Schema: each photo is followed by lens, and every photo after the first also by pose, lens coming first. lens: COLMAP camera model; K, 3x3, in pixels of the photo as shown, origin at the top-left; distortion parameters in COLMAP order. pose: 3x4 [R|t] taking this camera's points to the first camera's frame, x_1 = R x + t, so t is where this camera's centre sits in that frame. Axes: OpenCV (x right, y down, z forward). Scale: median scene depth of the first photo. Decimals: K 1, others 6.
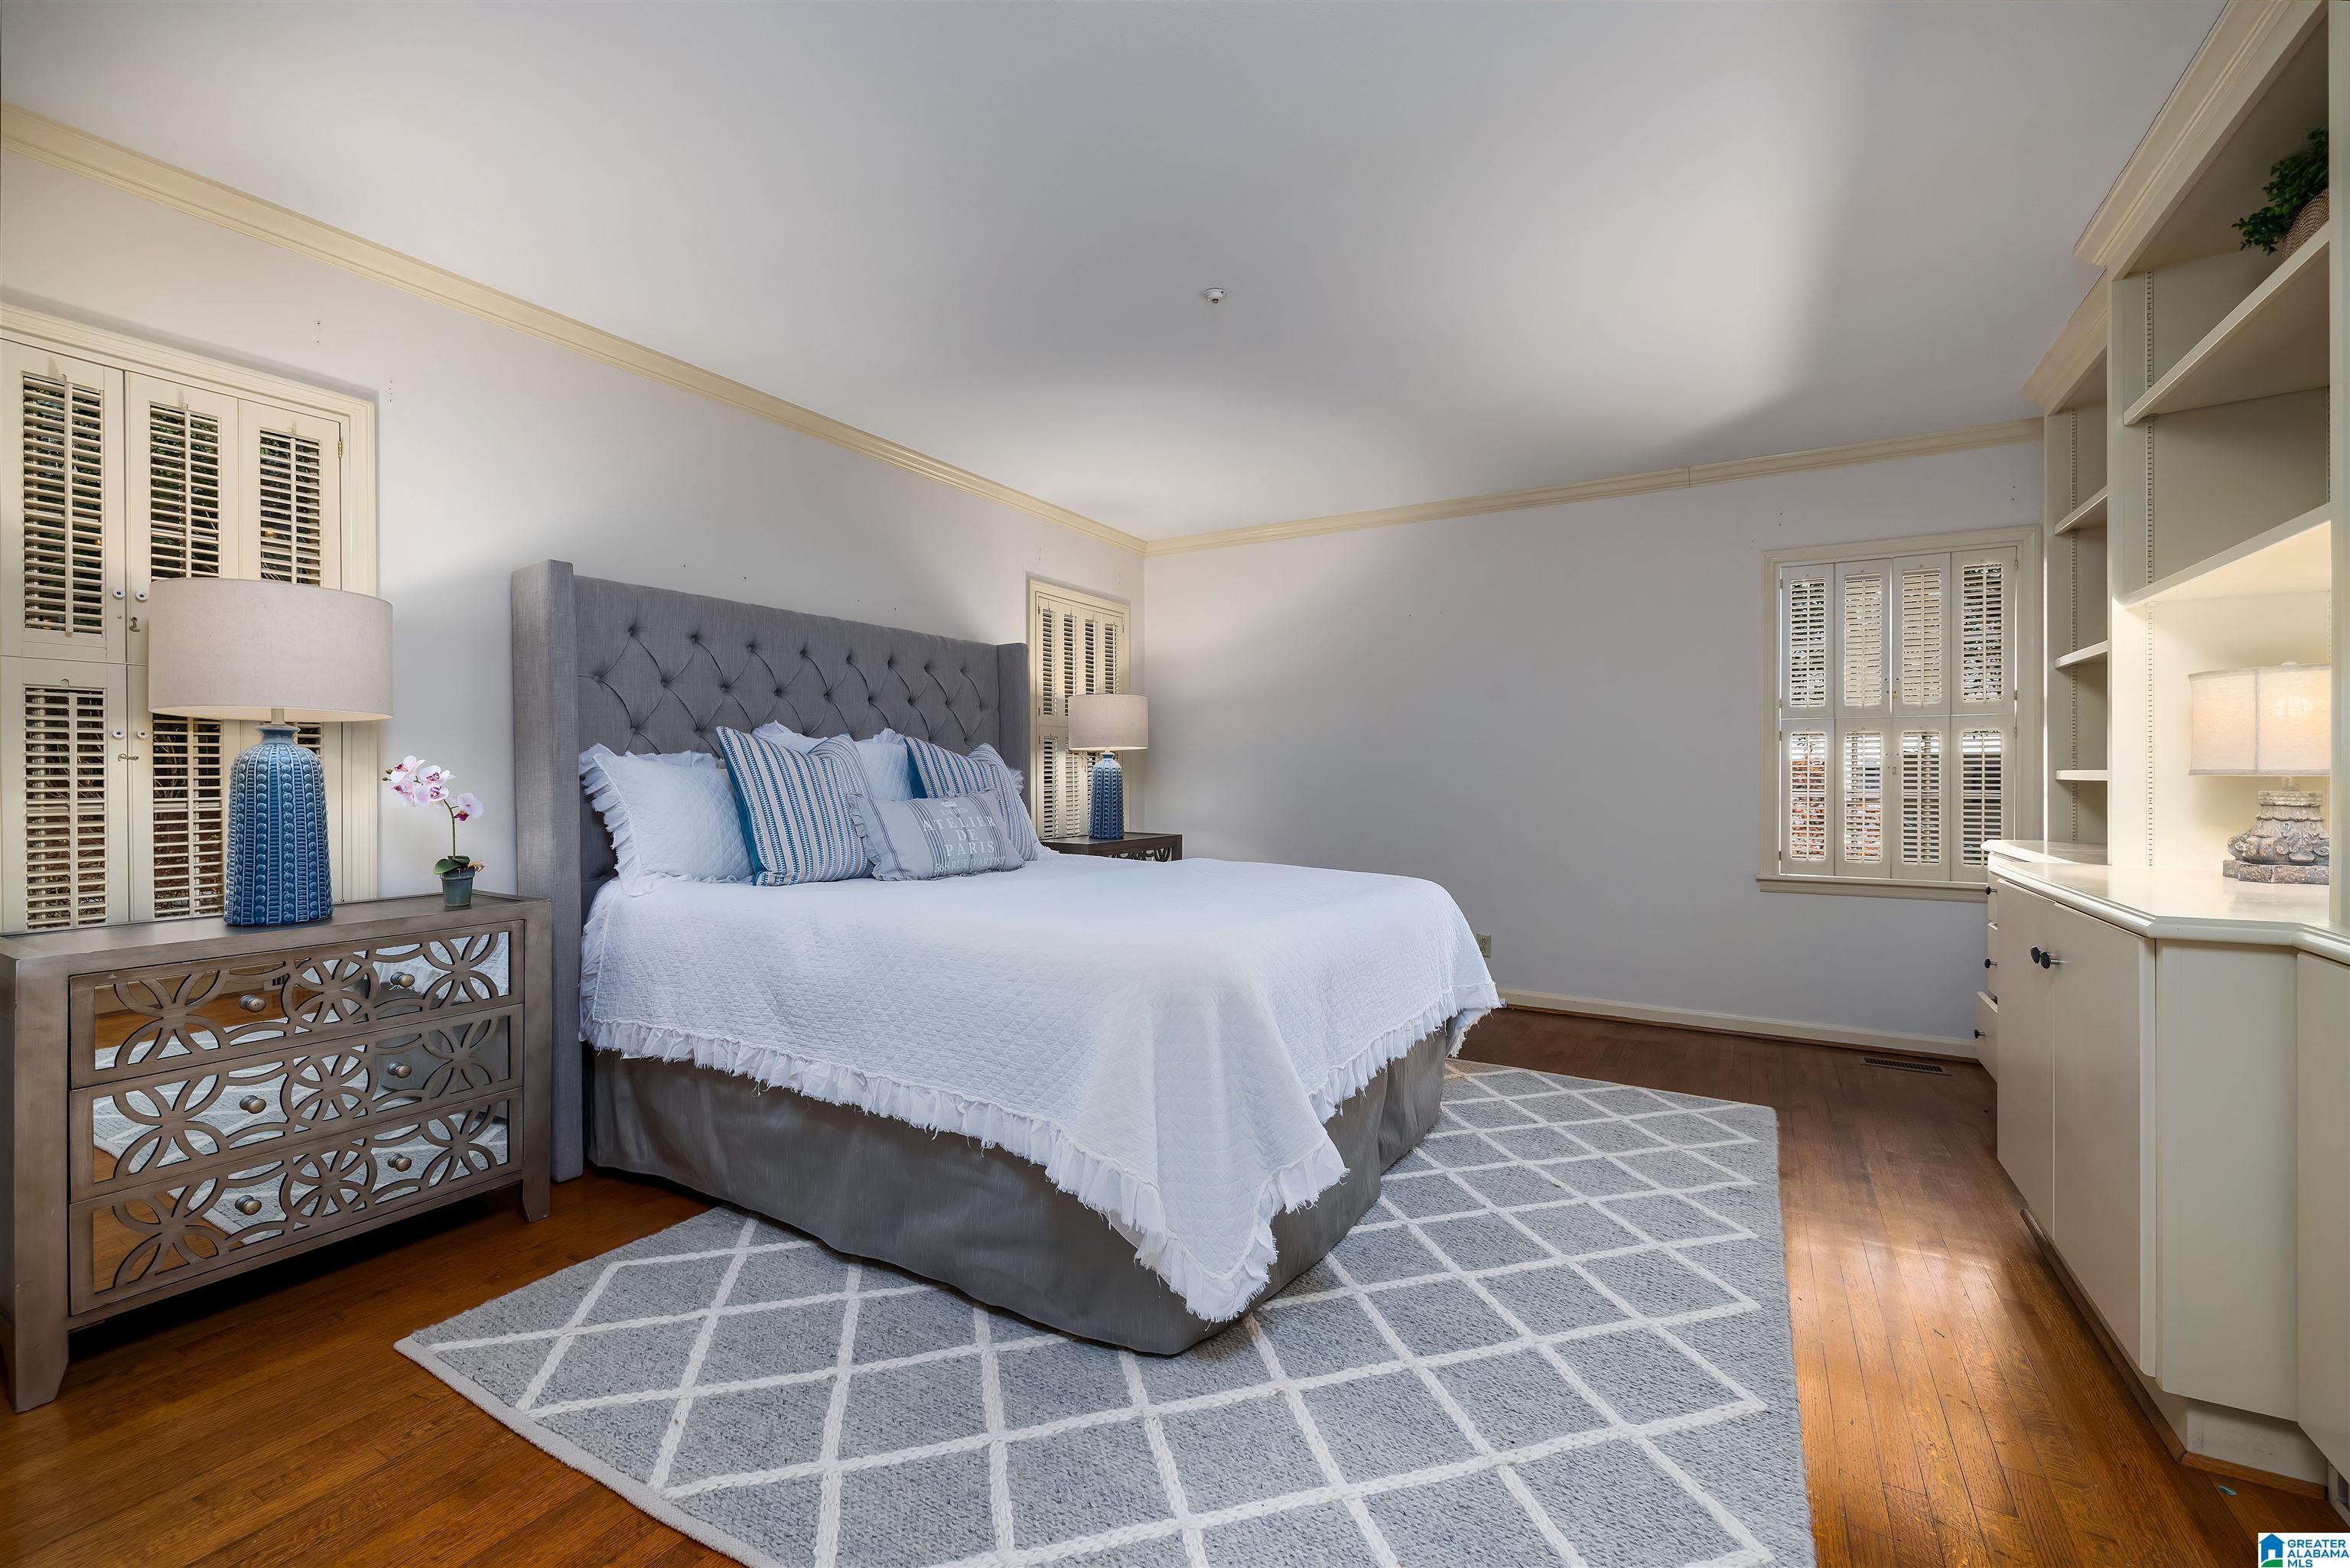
lens RADIAL K [[951.2, 0, 1175.0], [0, 951.2, 784.0], [0, 0, 1]] dist [-0.001190, -0.000258]
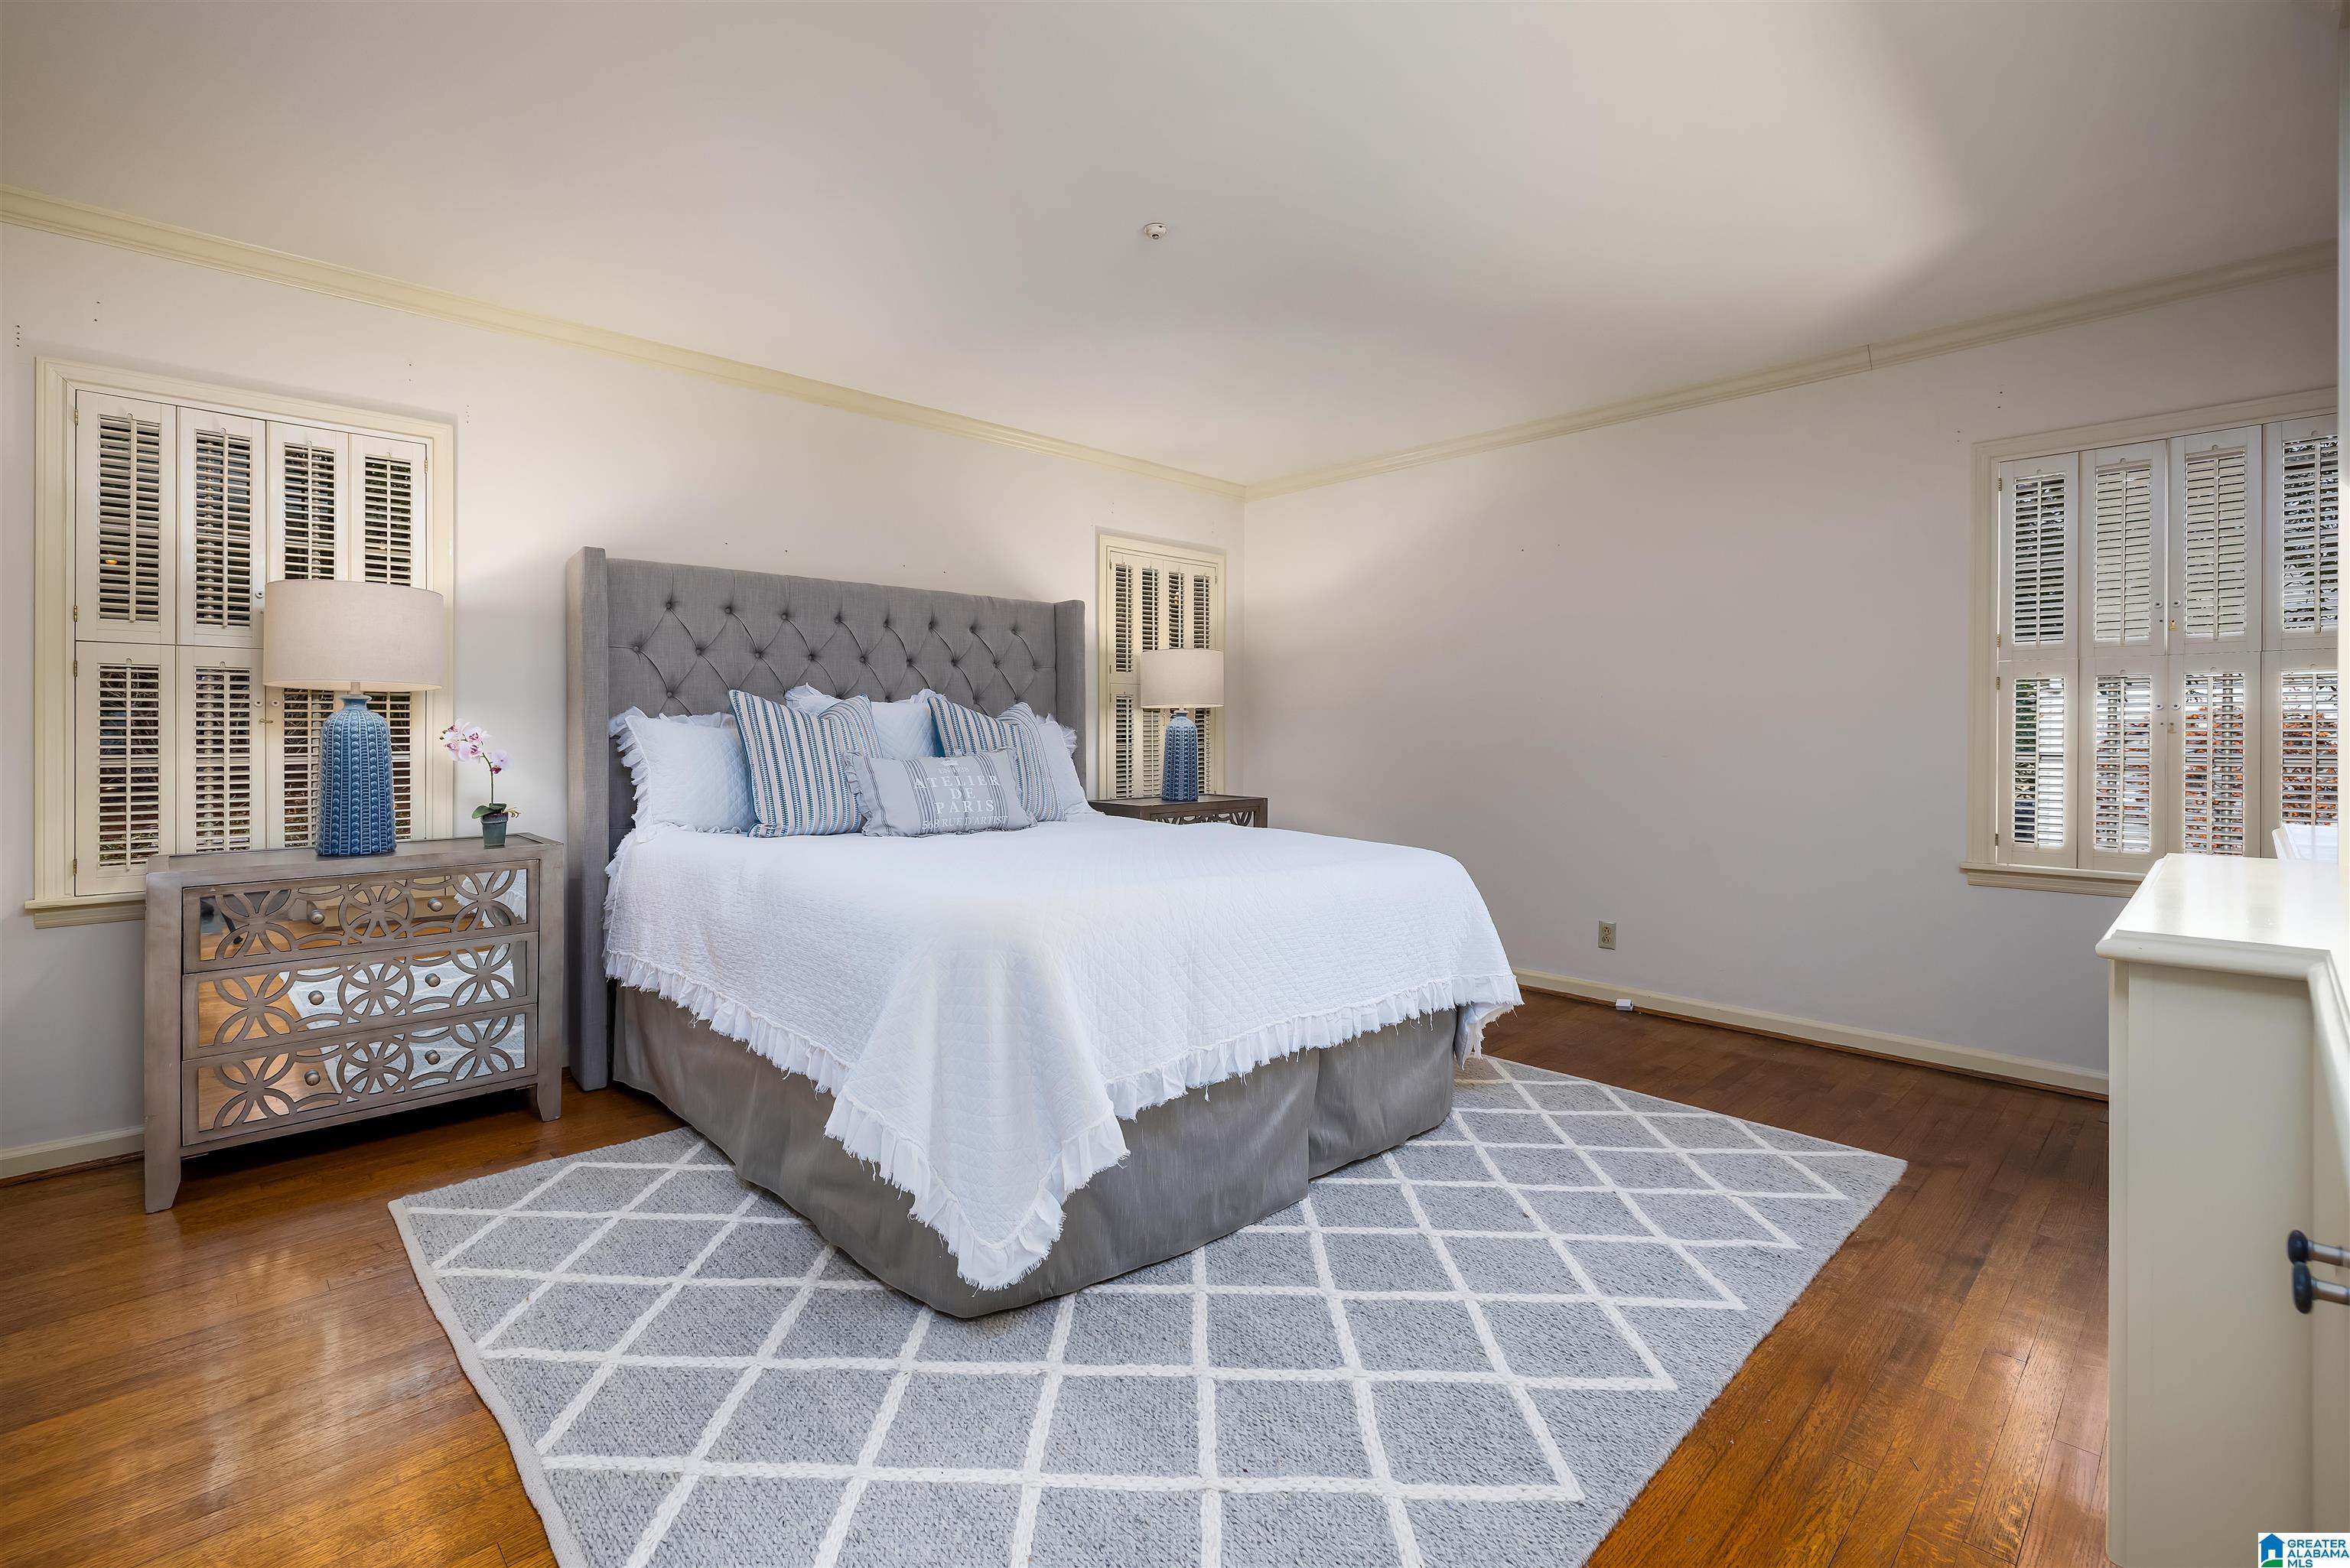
lens RADIAL K [[1019.4, 0, 1168.5], [0, 1019.4, 740.0], [0, 0, 1]] dist [-0.000610, -0.000055]
pose [[0.956526, 0.001461, -0.291642, 0.409292], [-0.002216, 0.999995, -0.002259, -0.002091], [0.291637, 0.002807, 0.956525, 0.032911]]
